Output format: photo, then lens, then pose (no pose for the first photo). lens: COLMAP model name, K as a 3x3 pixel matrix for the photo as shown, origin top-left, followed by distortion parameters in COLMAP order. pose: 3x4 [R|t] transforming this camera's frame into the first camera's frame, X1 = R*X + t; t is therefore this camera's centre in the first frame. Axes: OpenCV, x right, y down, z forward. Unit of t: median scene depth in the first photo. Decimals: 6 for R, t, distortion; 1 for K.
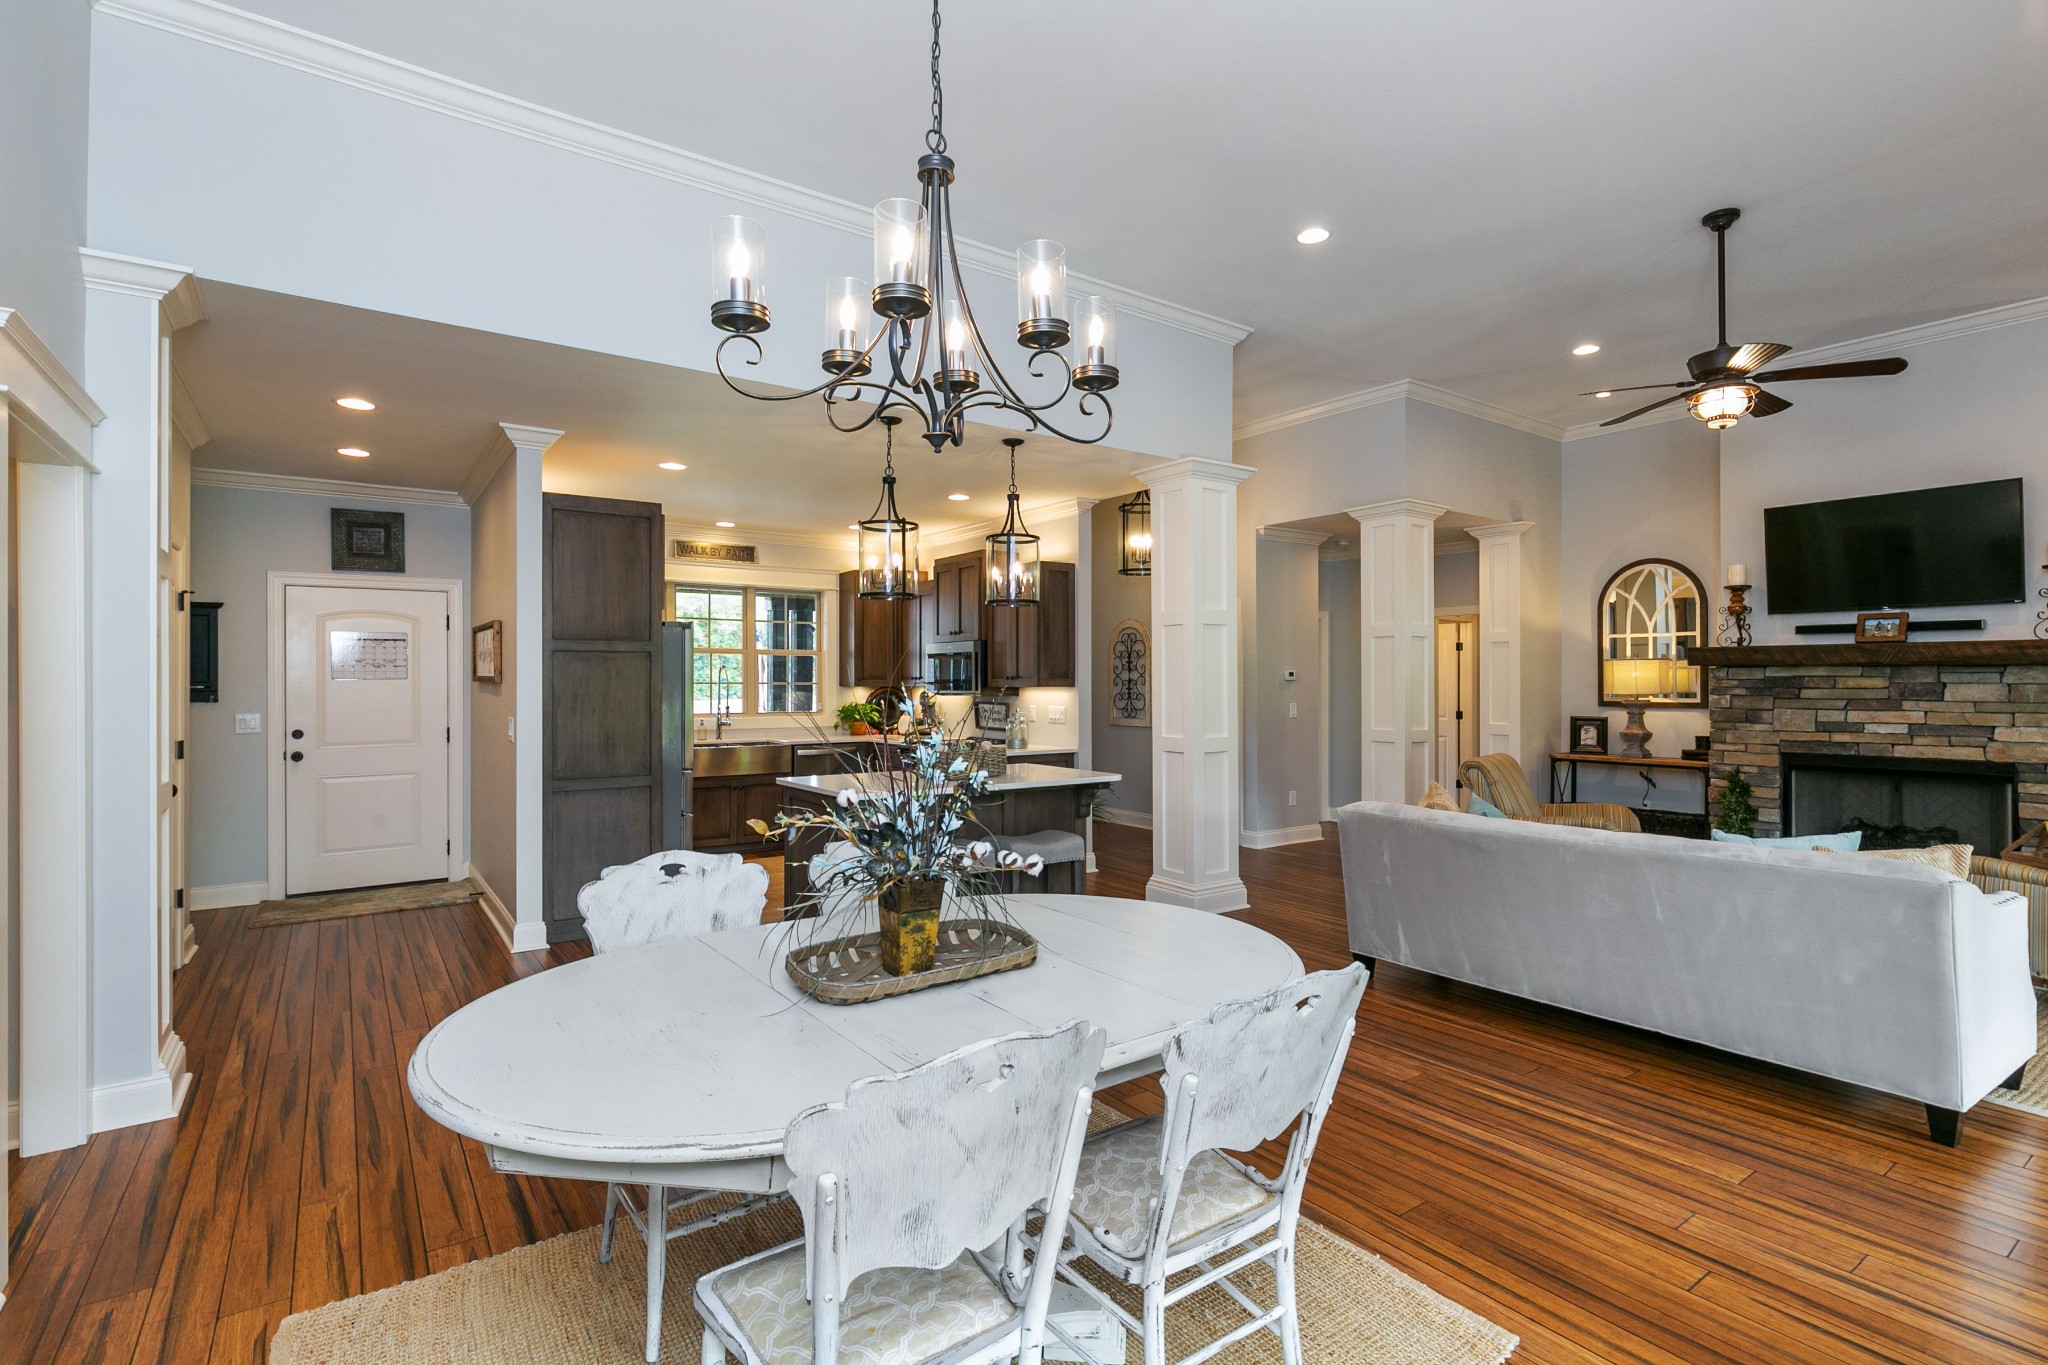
lens RADIAL K [[966.5, 0, 1041.6], [0, 966.5, 677.1], [0, 0, 1]] dist [0.000929, -0.000064]
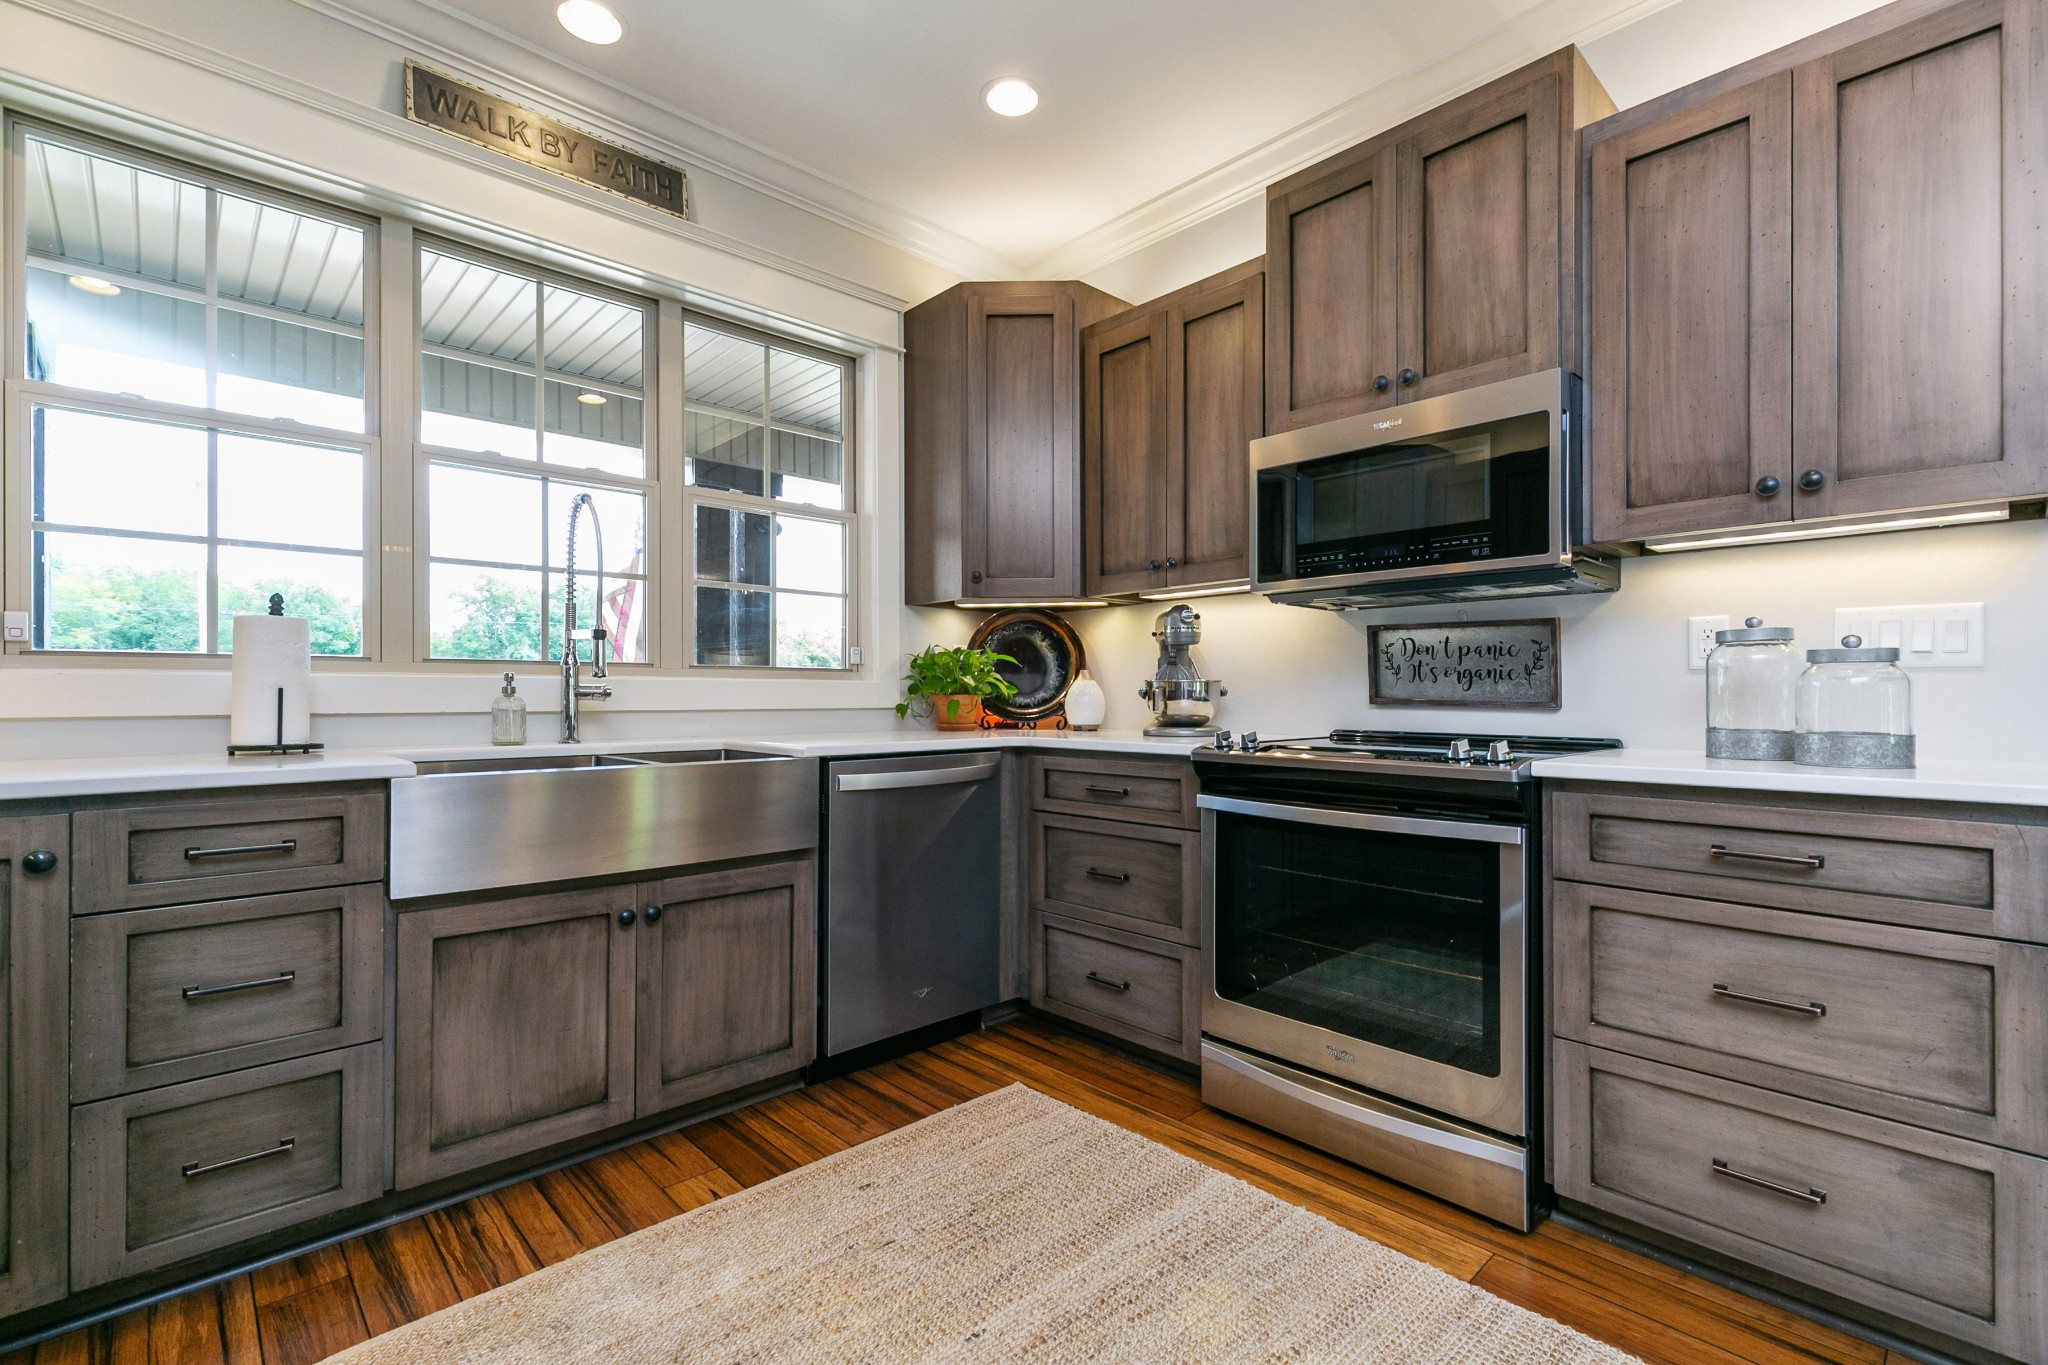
lens RADIAL K [[915.5, 0, 1030.9], [0, 915.5, 688.8], [0, 0, 1]] dist [0.004459, -0.000264]
pose [[0.992166, 0.000628, 0.124923, -0.258599], [-0.000364, 0.999998, -0.002137, 0.055173], [-0.124924, 0.002074, 0.992164, 0.797046]]
